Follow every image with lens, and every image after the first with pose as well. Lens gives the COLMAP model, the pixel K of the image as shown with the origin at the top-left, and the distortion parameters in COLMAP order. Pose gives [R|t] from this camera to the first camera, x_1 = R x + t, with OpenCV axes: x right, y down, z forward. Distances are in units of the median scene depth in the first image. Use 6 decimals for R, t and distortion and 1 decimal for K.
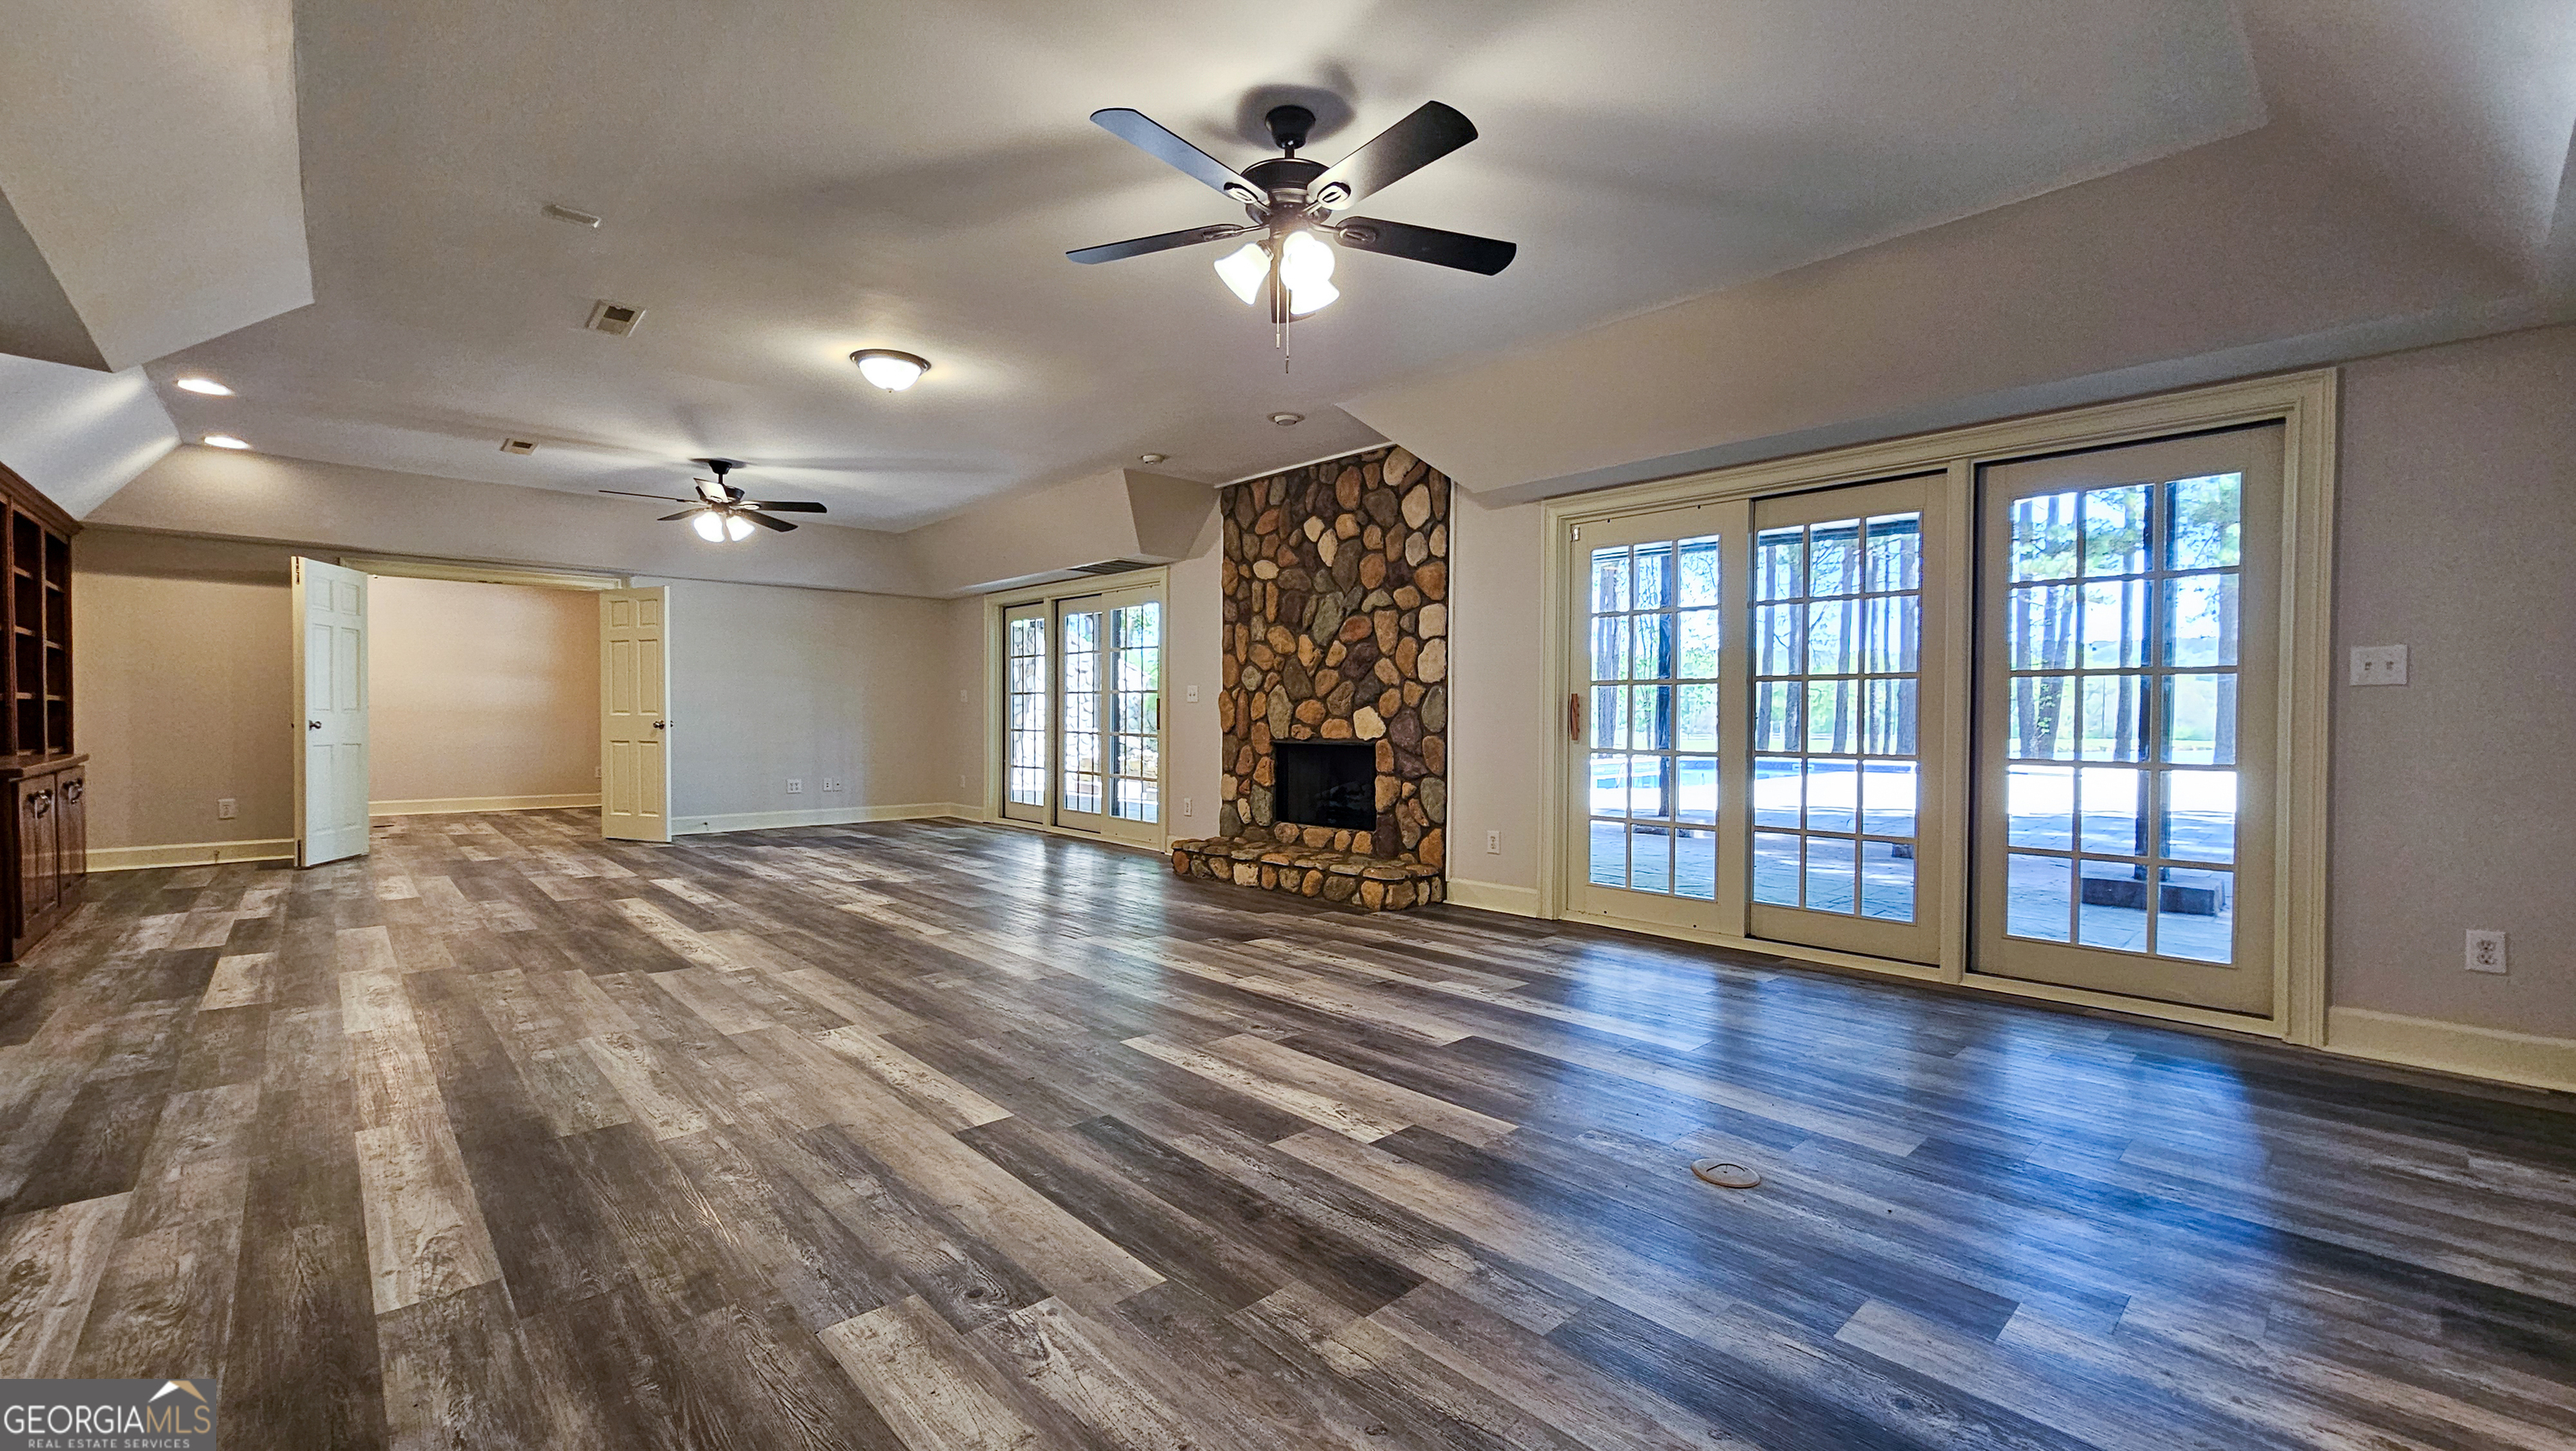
lens RADIAL K [[1052.5, 0, 1289.5], [0, 1052.5, 731.3], [0, 0, 1]] dist [-0.001079, 0.000245]
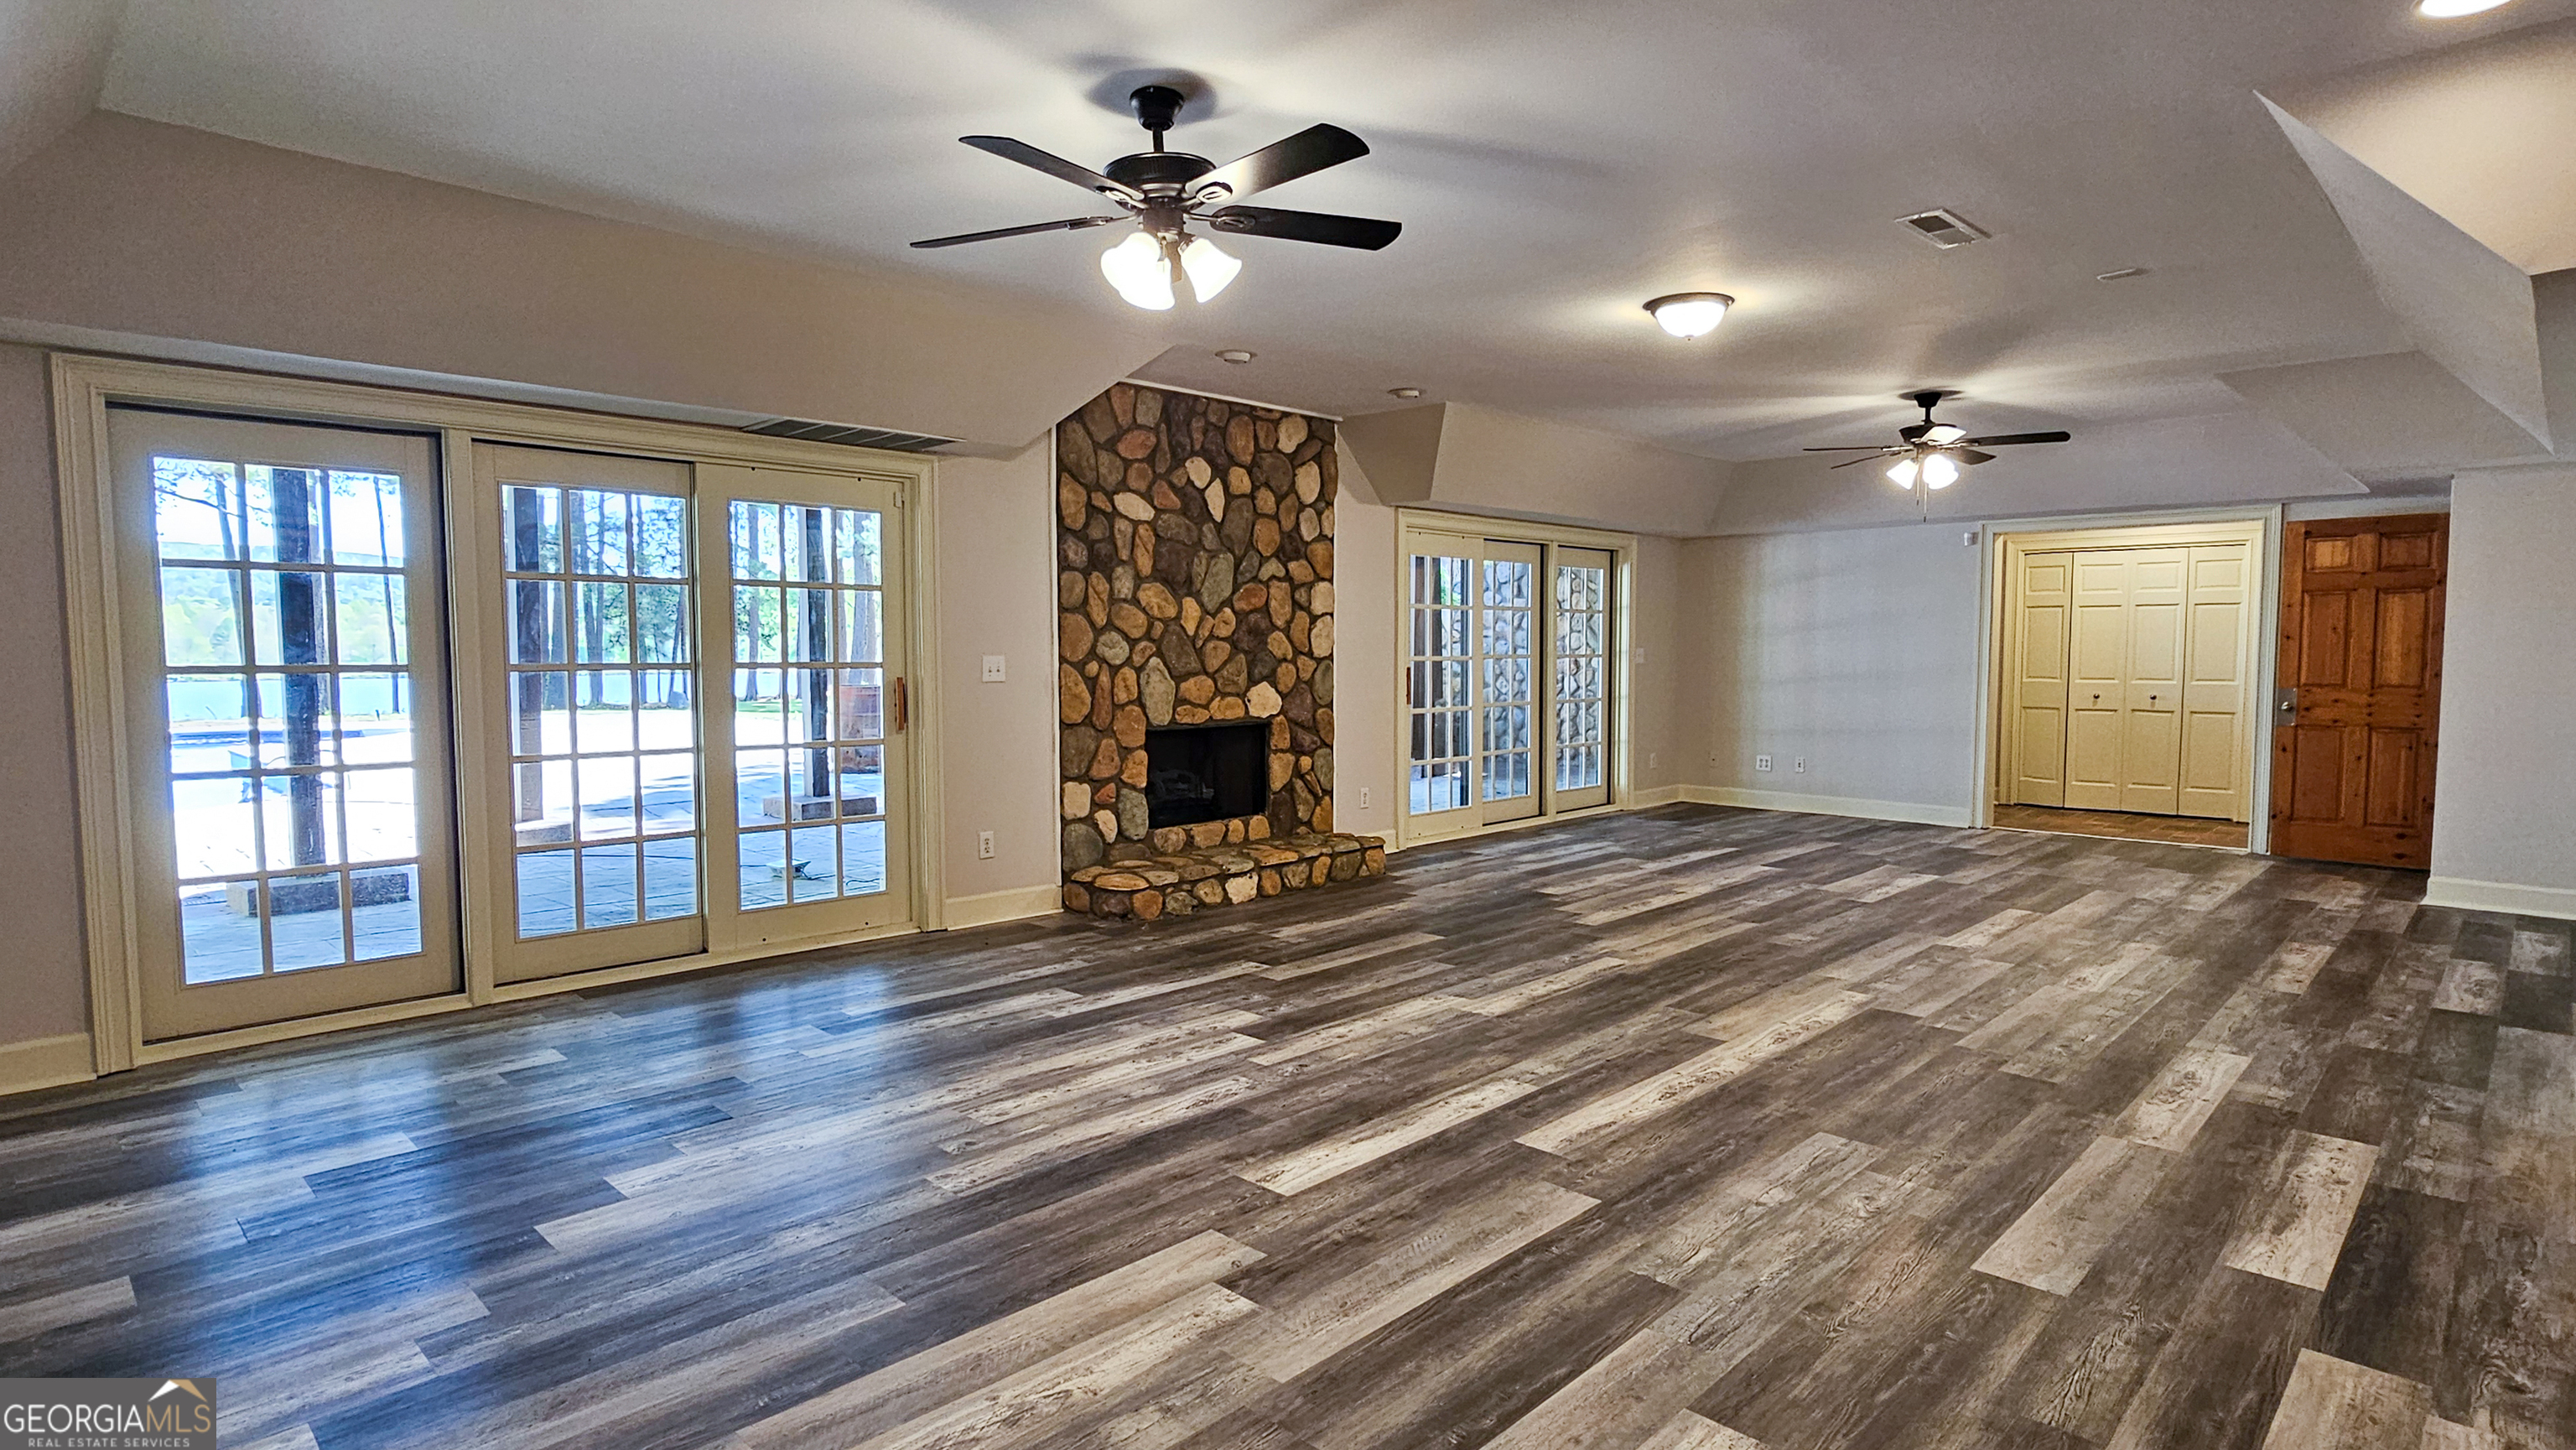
lens RADIAL K [[1290.5, 0, 1290.8], [0, 1290.5, 729.8], [0, 0, 1]] dist [-0.002399, -0.000215]
pose [[-0.035351, -0.068131, 0.997050, -1.072209], [0.018609, 0.997456, 0.068819, -0.059490], [-0.999202, 0.020987, -0.033993, 1.013127]]
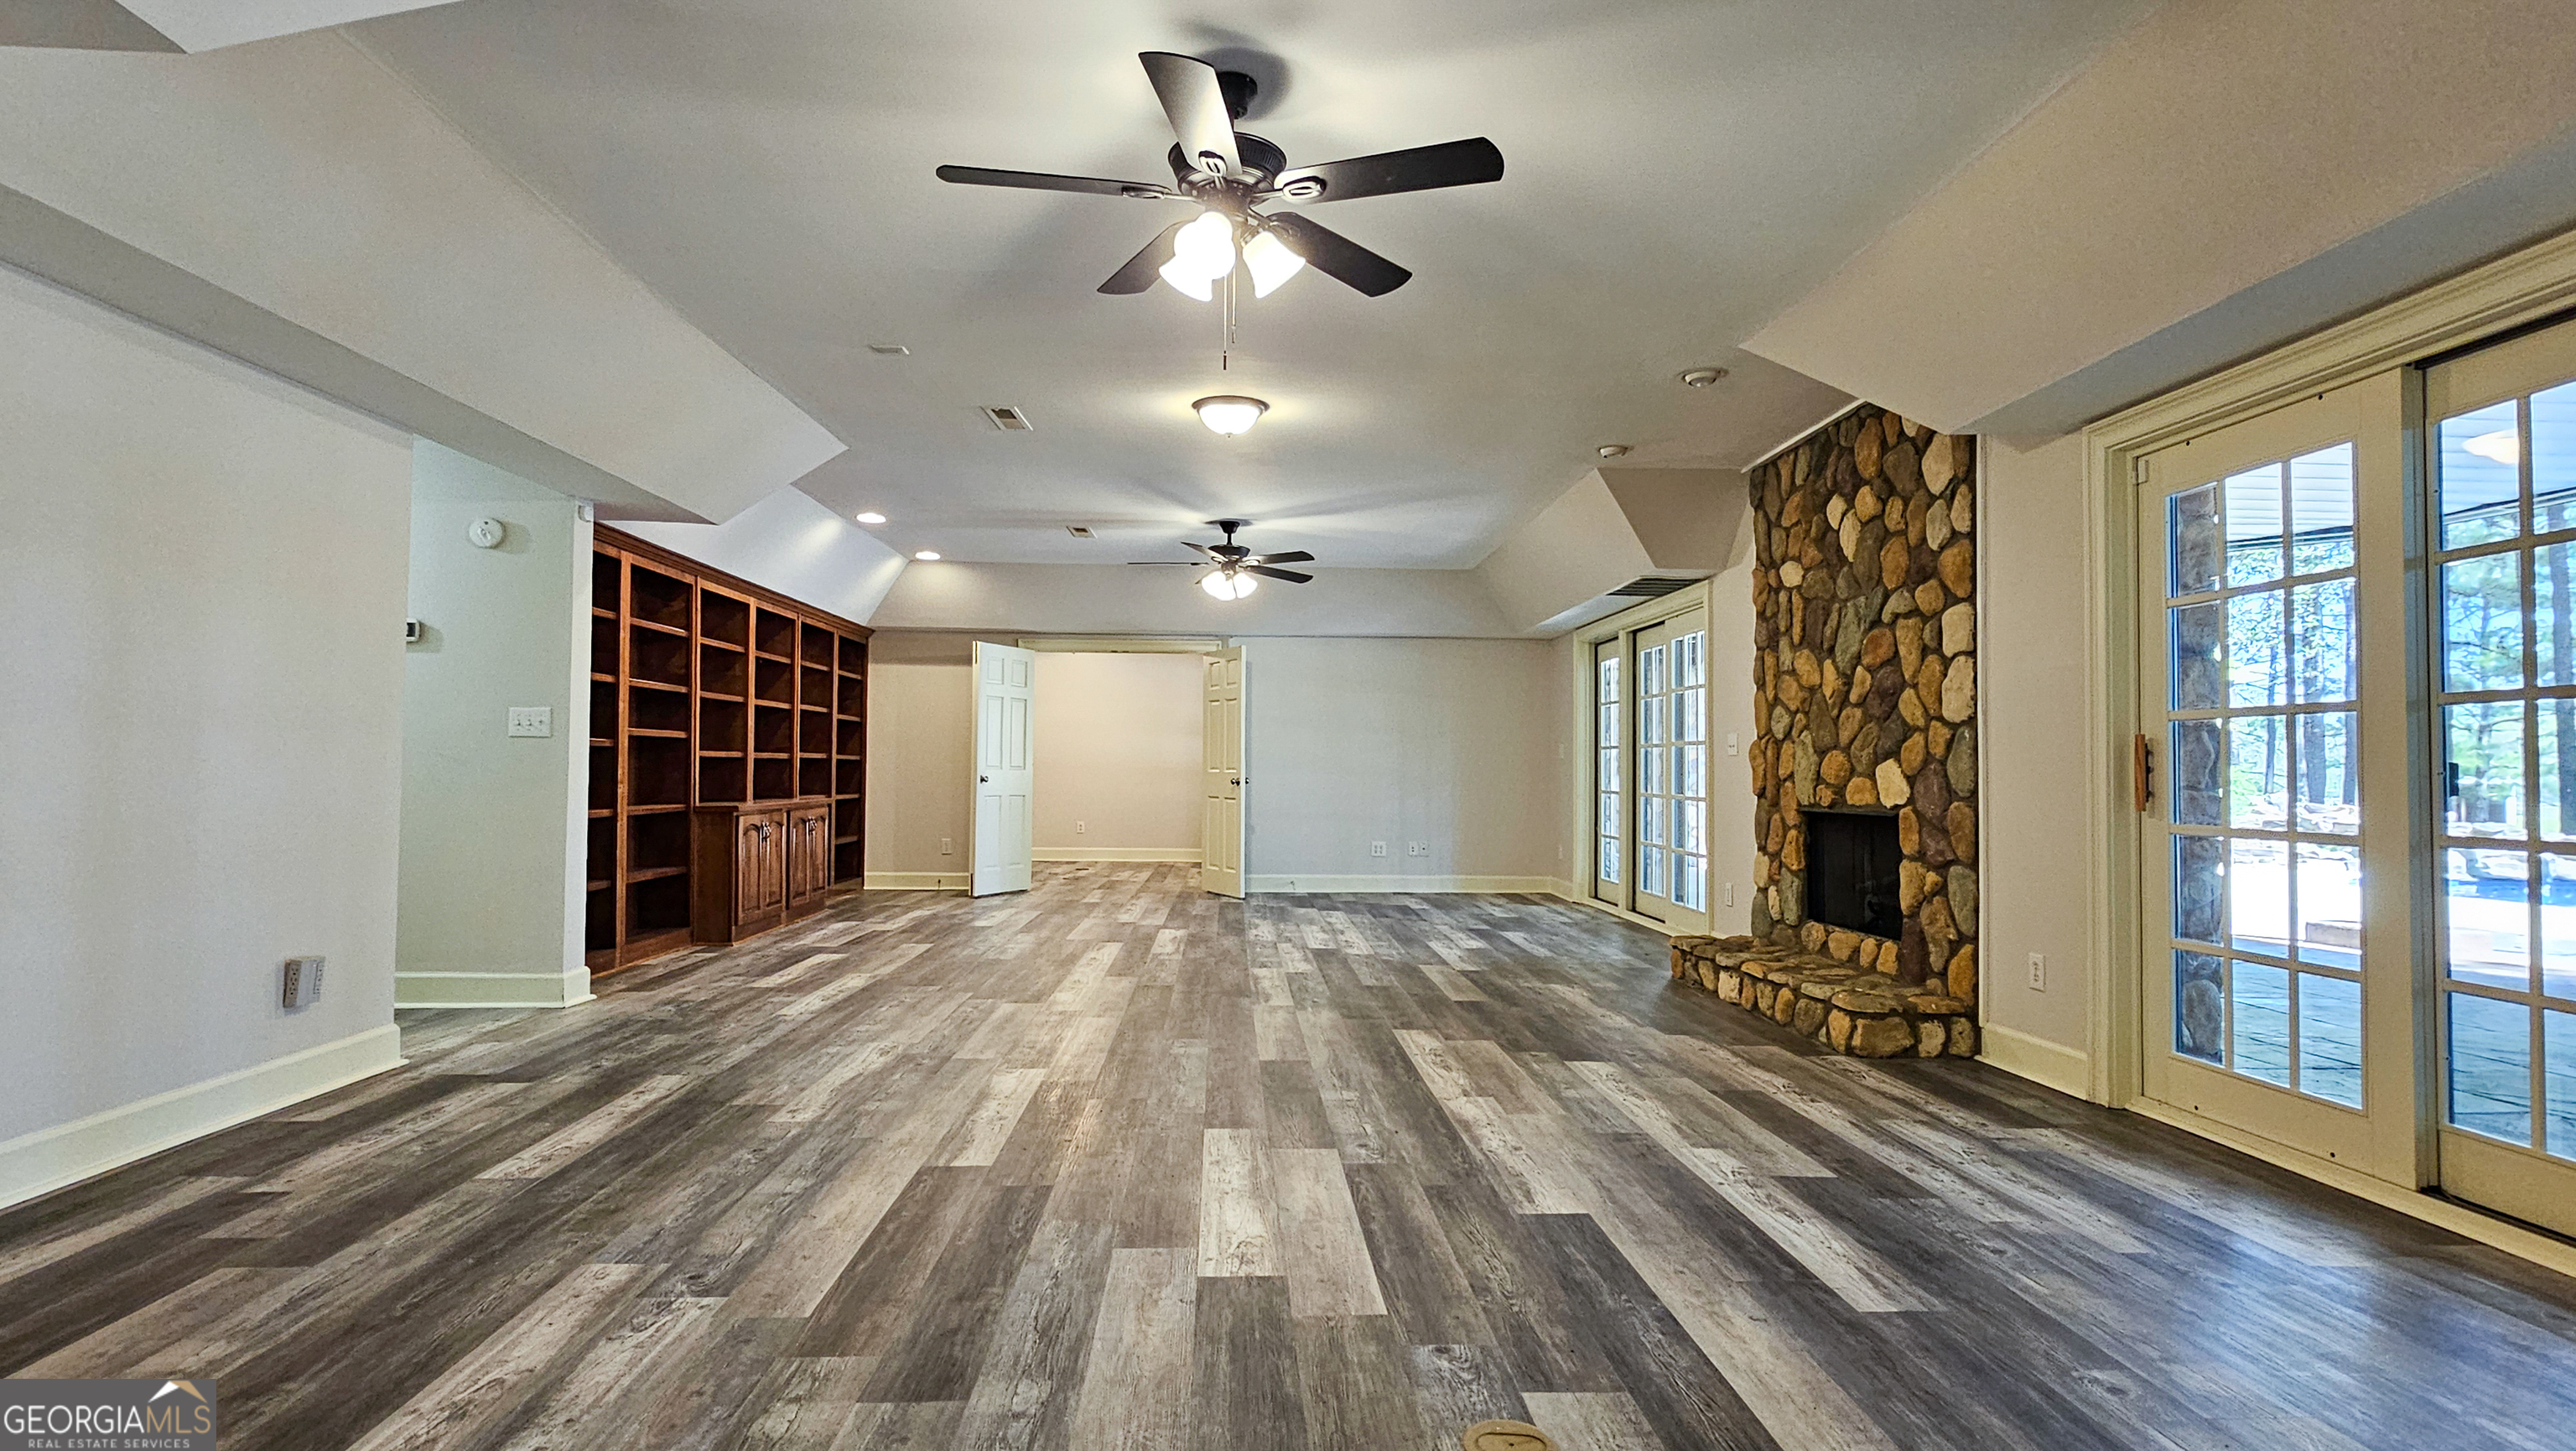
lens RADIAL K [[1290.5, 0, 1290.8], [0, 1290.5, 730.3], [0, 0, 1]] dist [-0.002399, -0.000215]
pose [[0.761153, -0.019320, -0.648284, 0.321967], [-0.015007, 0.998764, -0.047385, 0.003638], [0.648398, 0.045797, 0.759923, 0.103285]]
